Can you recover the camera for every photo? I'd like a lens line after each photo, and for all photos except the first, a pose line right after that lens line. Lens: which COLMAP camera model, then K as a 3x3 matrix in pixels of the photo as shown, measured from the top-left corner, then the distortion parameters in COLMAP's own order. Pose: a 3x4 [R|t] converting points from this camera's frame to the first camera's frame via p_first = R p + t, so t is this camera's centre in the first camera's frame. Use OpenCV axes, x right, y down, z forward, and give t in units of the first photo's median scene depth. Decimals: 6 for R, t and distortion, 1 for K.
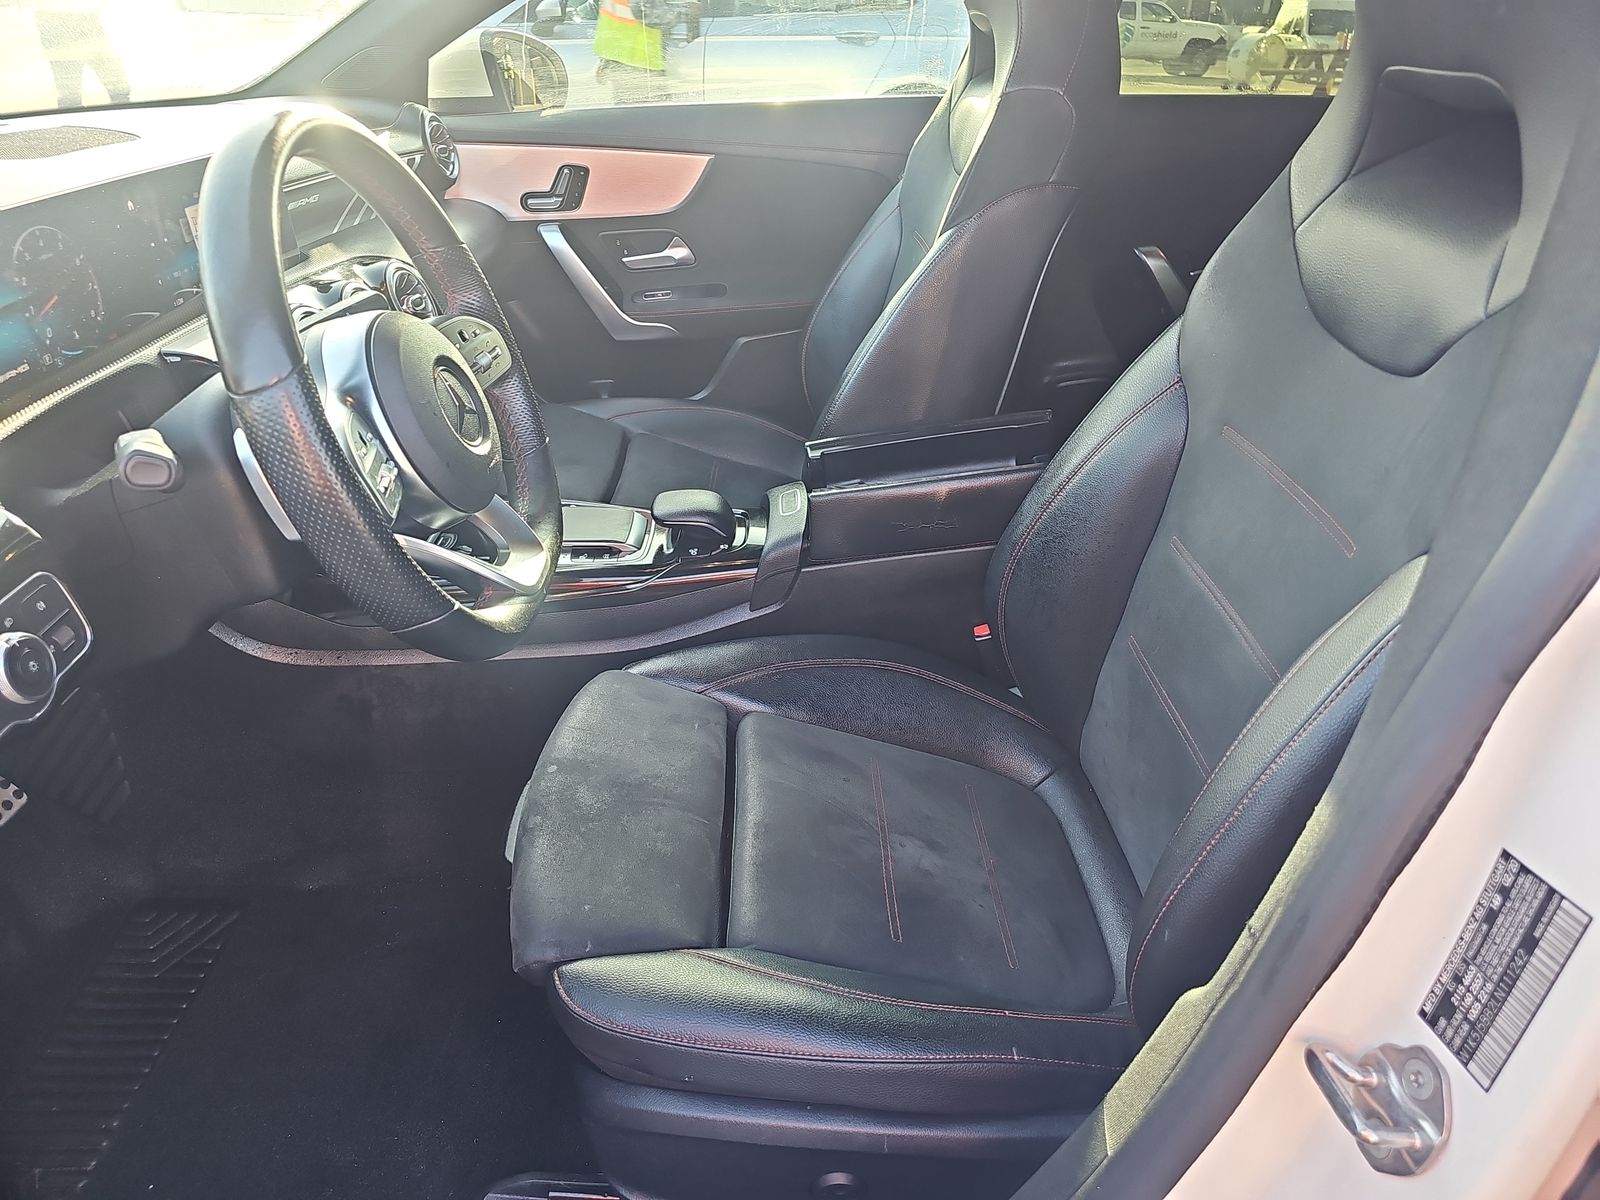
lens RADIAL K [[1056.0, 0, 800.0], [0, 1056.0, 600.0], [0, 0, 1]] dist [0.061153, -0.077499]
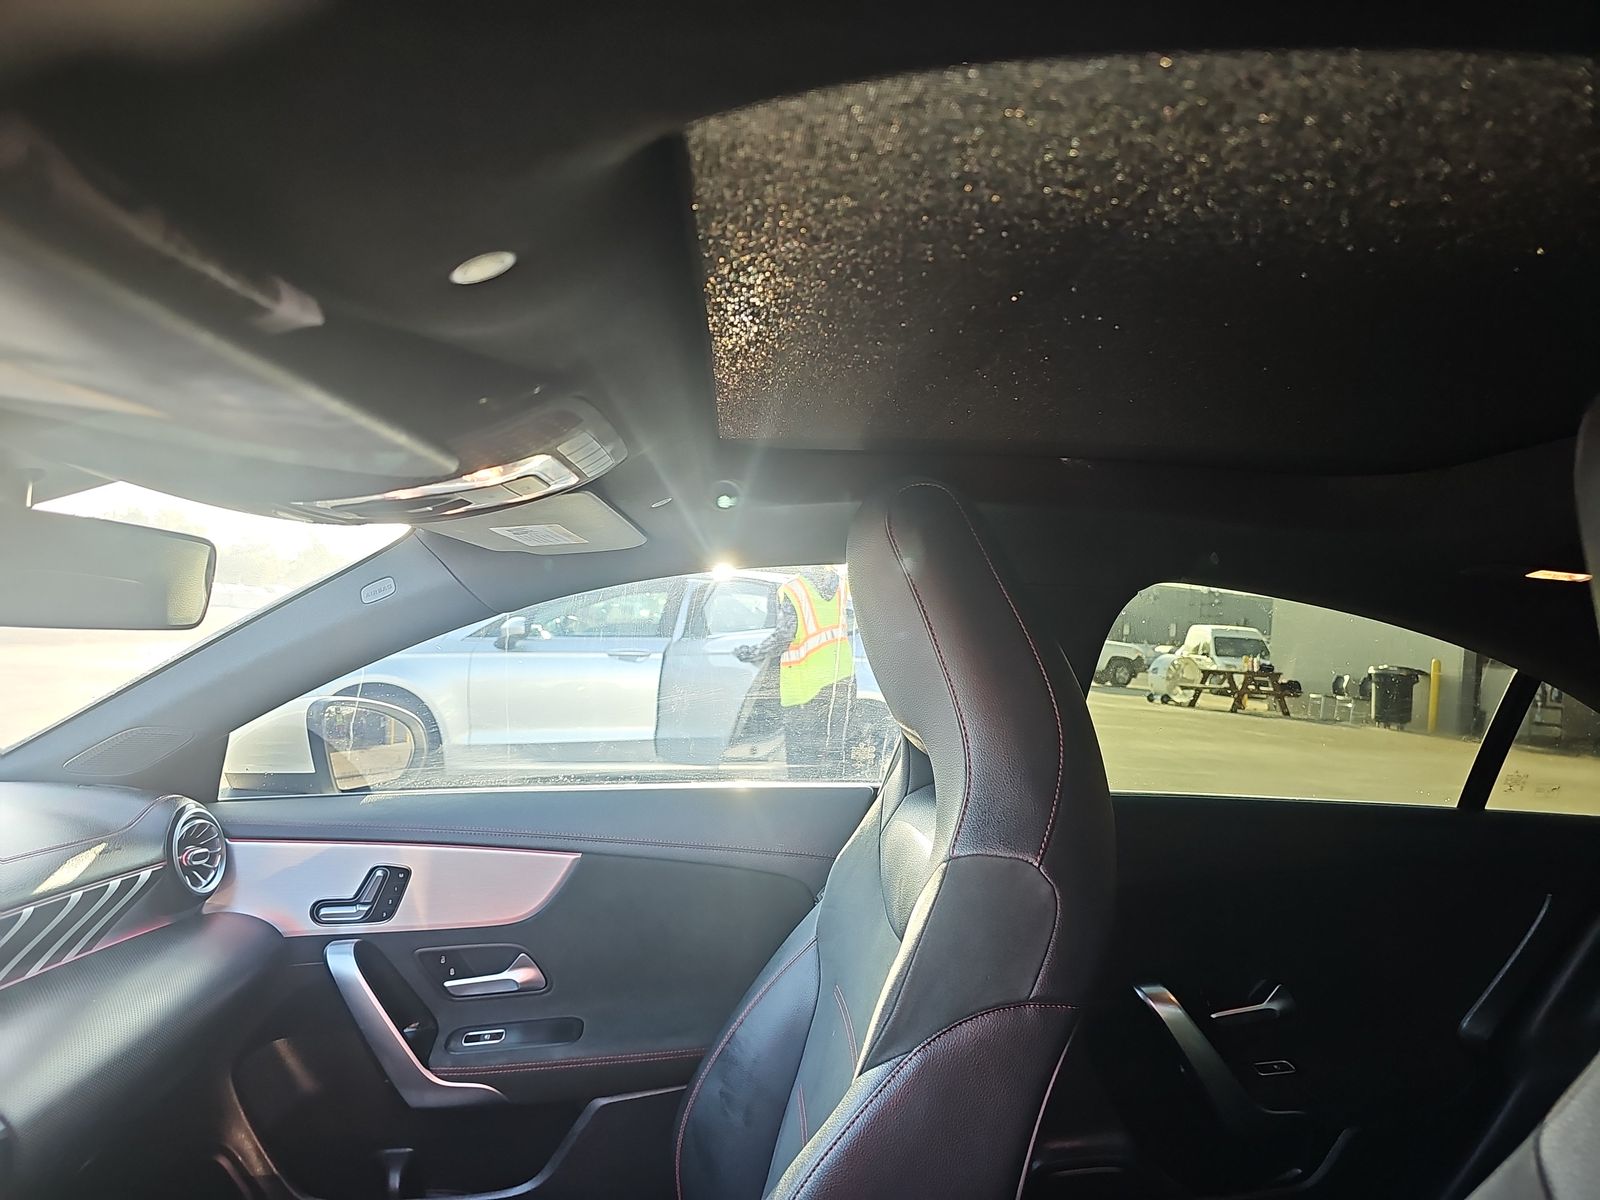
lens RADIAL K [[1074.9, 0, 802.7], [0, 1074.9, 625.8], [0, 0, 1]] dist [0.017165, -0.018646]
pose [[0.998919, 0.031729, 0.033968, 0.046939], [-0.011544, 0.877227, -0.479938, -0.186965], [-0.045026, 0.479027, 0.876645, 0.226115]]
